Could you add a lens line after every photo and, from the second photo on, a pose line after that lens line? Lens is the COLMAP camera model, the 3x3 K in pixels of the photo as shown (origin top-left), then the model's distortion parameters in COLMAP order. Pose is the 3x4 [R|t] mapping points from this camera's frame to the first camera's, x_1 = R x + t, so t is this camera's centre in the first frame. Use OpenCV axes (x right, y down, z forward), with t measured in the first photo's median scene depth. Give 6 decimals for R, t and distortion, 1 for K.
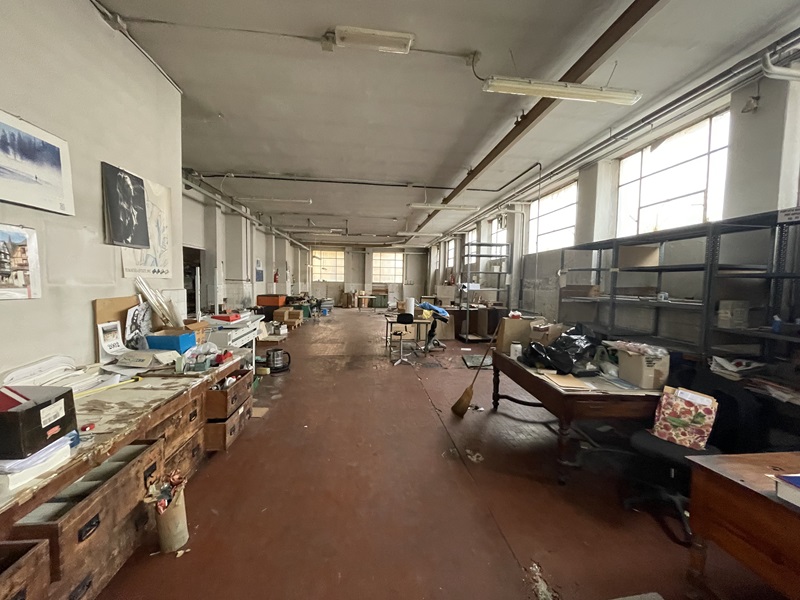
lens RADIAL K [[323.4, 0, 401.5], [0, 323.4, 295.8], [0, 0, 1]] dist [-0.001815, 0.000125]
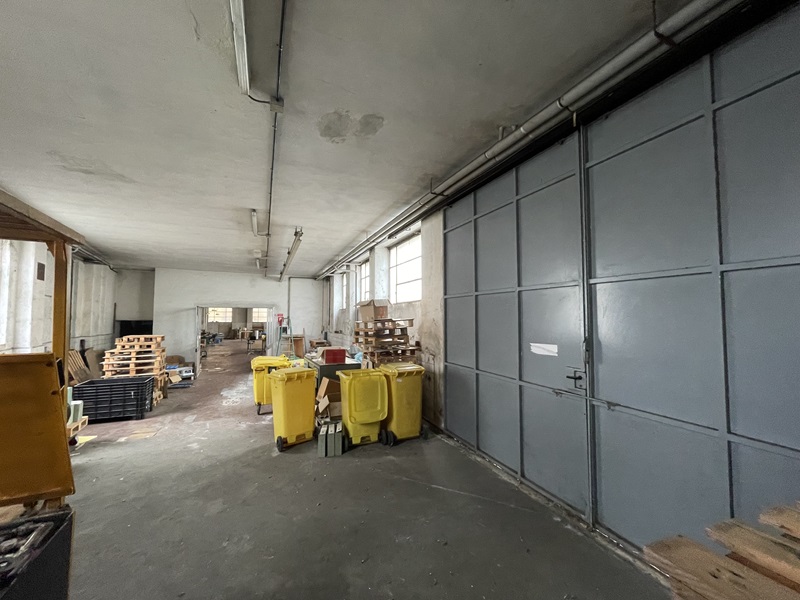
lens RADIAL K [[323.4, 0, 400.8], [0, 323.4, 301.0], [0, 0, 1]] dist [-0.001815, 0.000125]
pose [[0.957120, -0.005497, 0.289640, 0.300220], [0.031043, 0.996009, -0.083677, 0.019158], [-0.288024, 0.089080, 0.953471, -1.432271]]
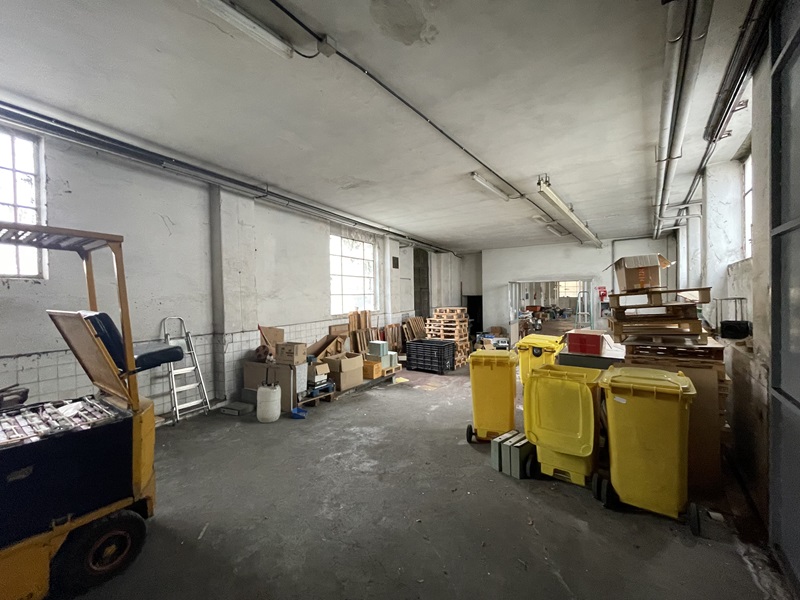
lens RADIAL K [[323.4, 0, 397.8], [0, 323.4, 300.4], [0, 0, 1]] dist [-0.001815, 0.000125]
pose [[0.721962, -0.018862, -0.691675, 0.475908], [-0.000150, 0.999624, -0.027416, 0.022317], [0.691933, 0.019897, 0.721688, -1.291614]]
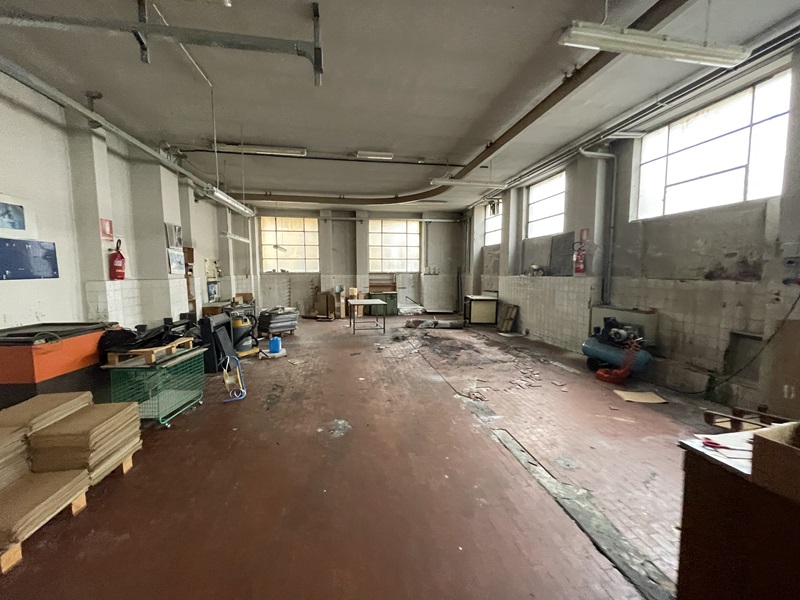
lens RADIAL K [[323.4, 0, 396.3], [0, 323.4, 300.7], [0, 0, 1]] dist [-0.001815, 0.000125]
pose [[0.998449, -0.027299, 0.048513, -0.155068], [0.024802, 0.998373, 0.051345, -0.041550], [-0.049835, -0.050062, 0.997502, 0.916617]]
